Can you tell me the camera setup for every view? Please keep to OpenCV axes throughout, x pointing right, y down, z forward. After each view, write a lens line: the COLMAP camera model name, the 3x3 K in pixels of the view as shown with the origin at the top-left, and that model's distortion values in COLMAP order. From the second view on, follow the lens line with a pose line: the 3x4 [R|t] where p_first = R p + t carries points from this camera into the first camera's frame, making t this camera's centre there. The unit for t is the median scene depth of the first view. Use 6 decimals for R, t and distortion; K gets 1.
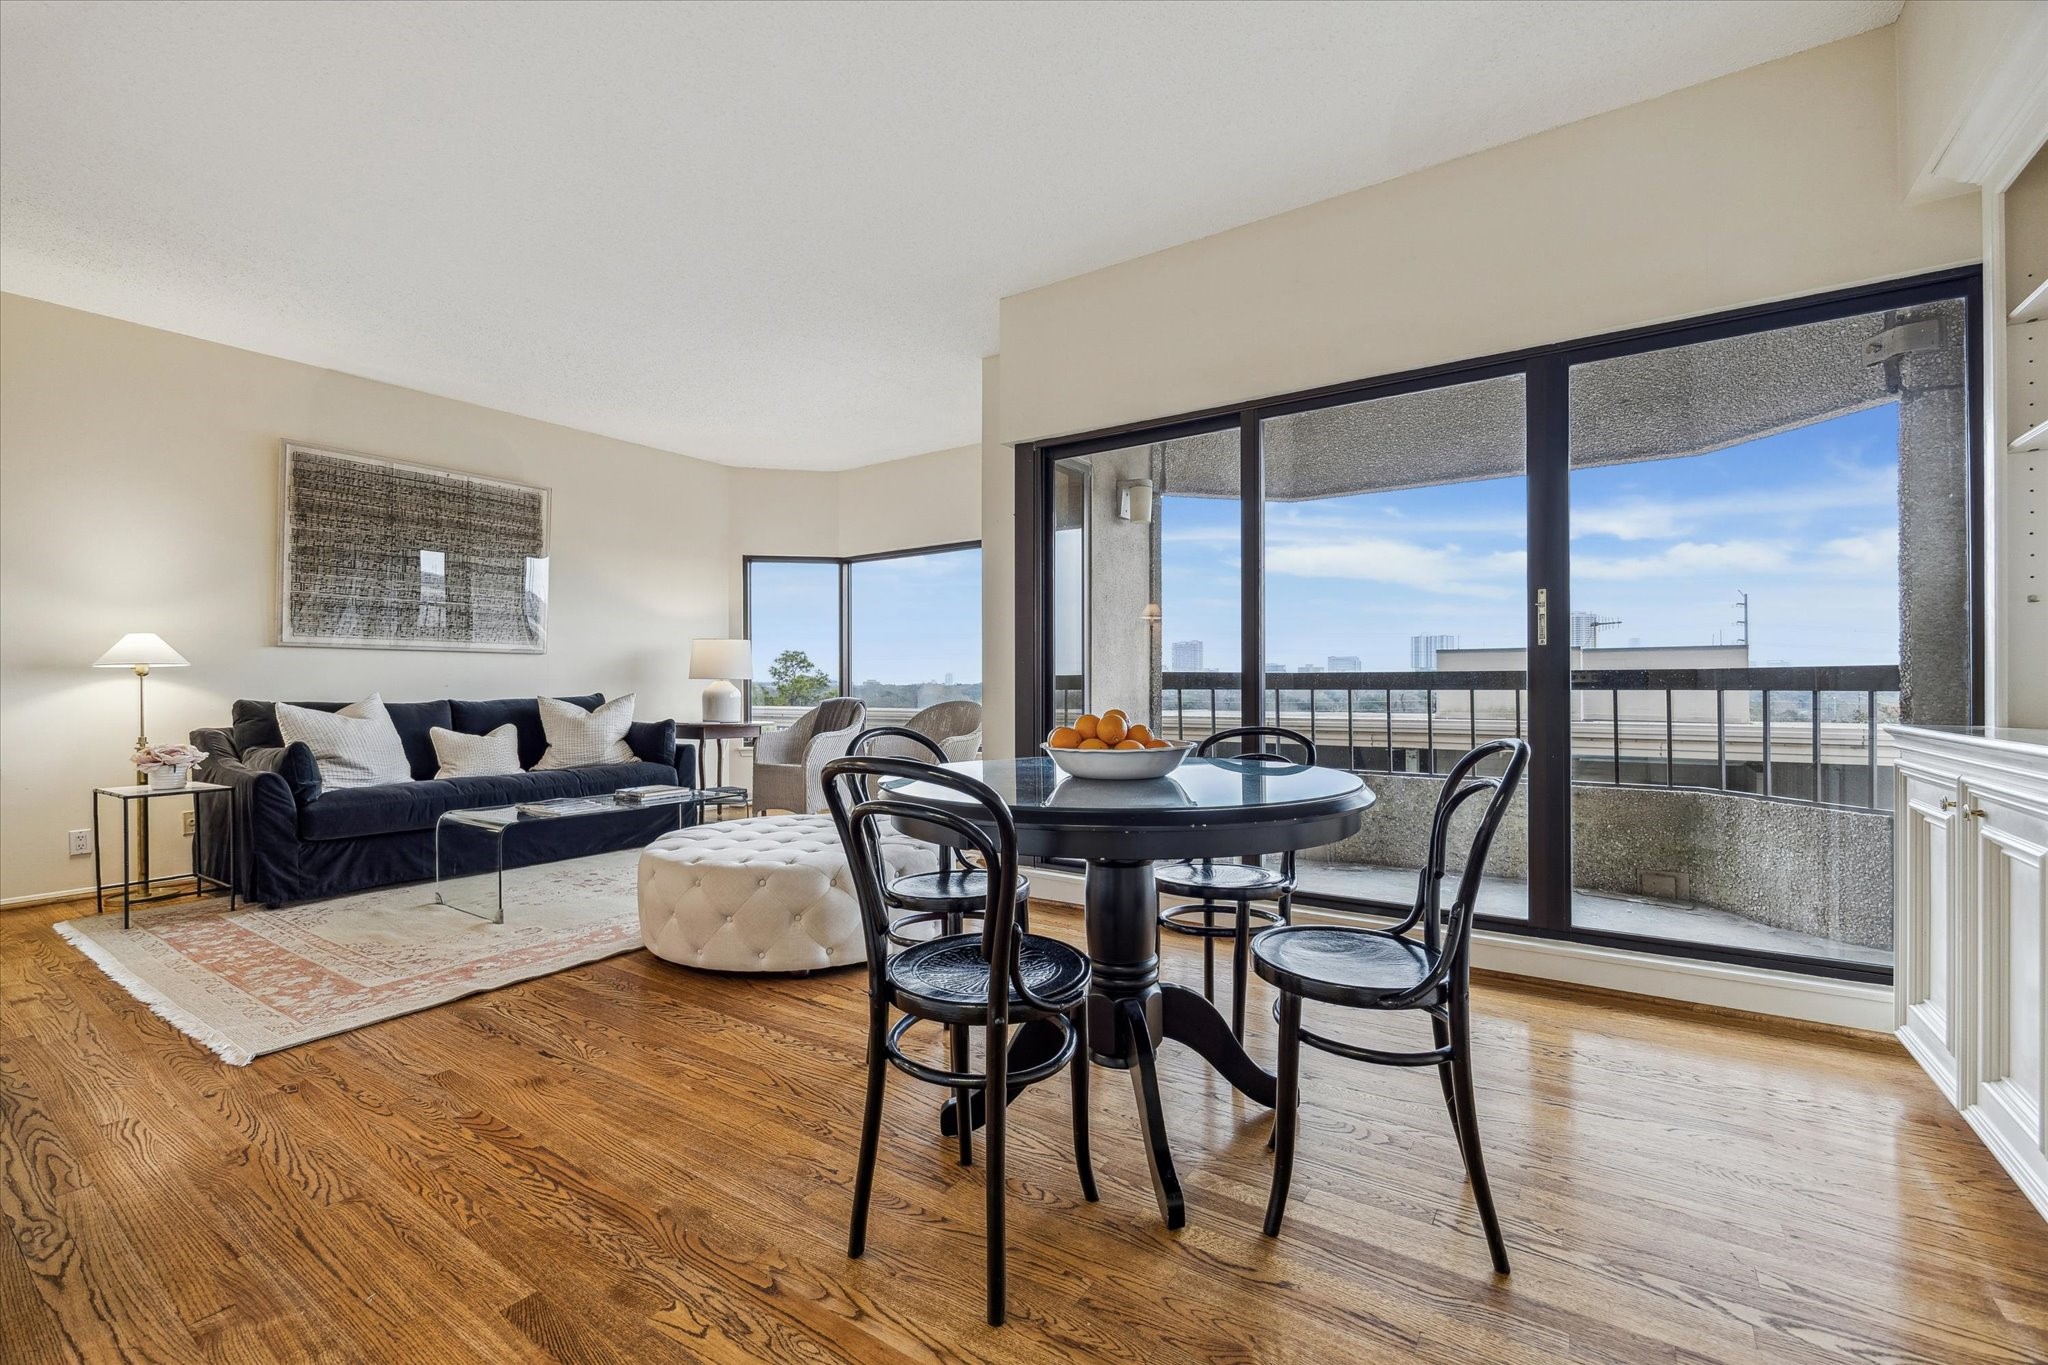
lens RADIAL K [[861.2, 0, 1024.0], [0, 861.2, 682.5], [0, 0, 1]] dist [-0.002152, -0.000681]
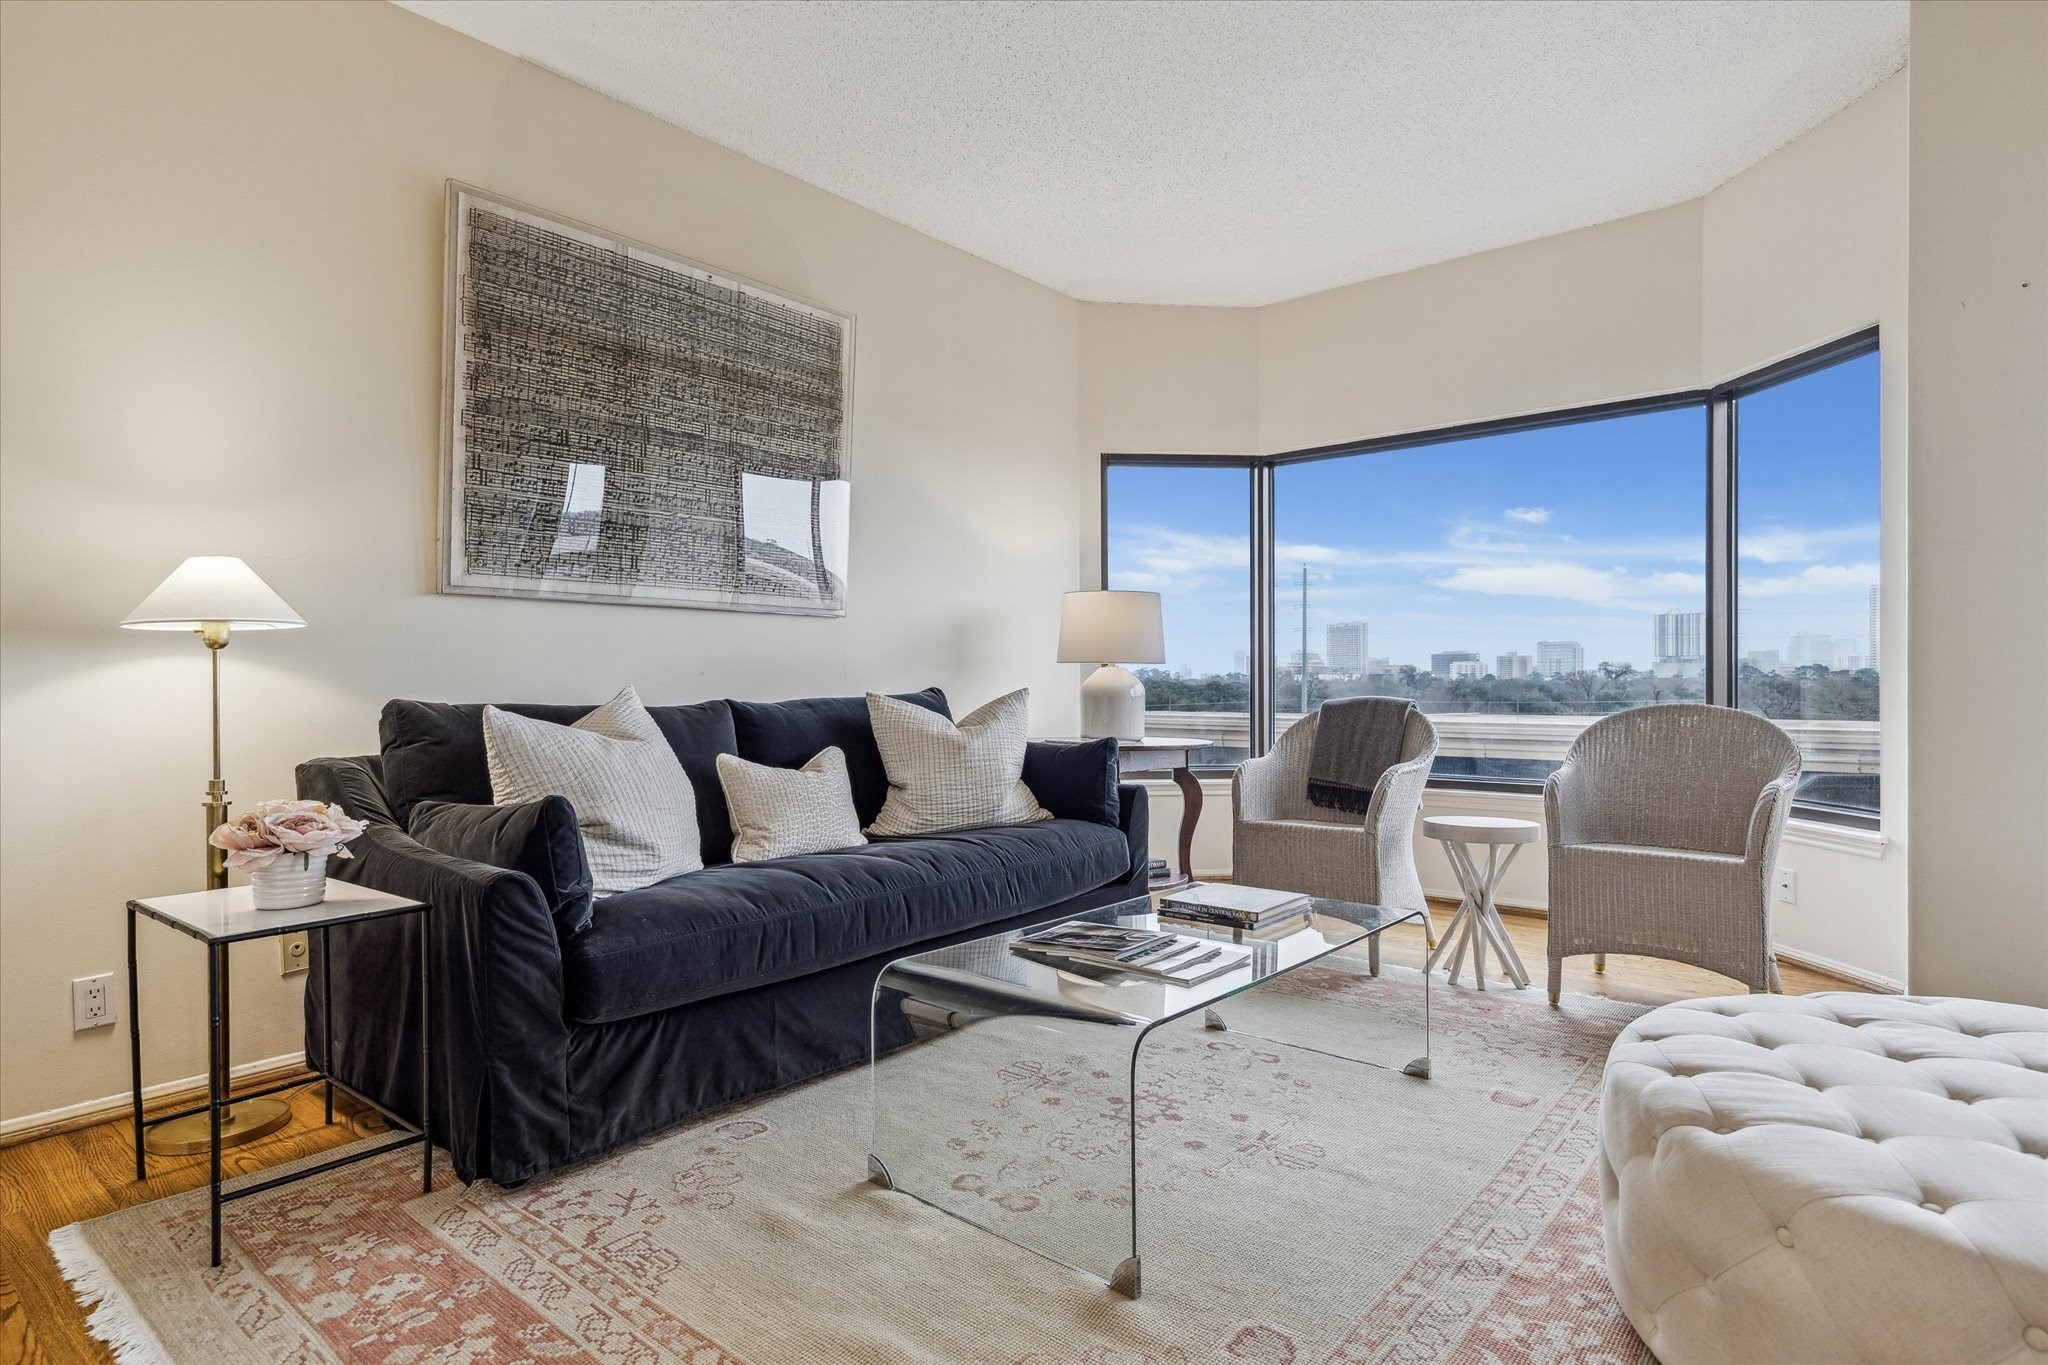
lens RADIAL K [[1074.6, 0, 1024.0], [0, 1074.6, 682.5], [0, 0, 1]] dist [-0.000176, -0.000191]
pose [[0.995450, 0.000721, -0.095284, -0.477600], [-0.000202, 0.999985, 0.005457, 0.006760], [0.095286, -0.005413, 0.995435, 0.411551]]
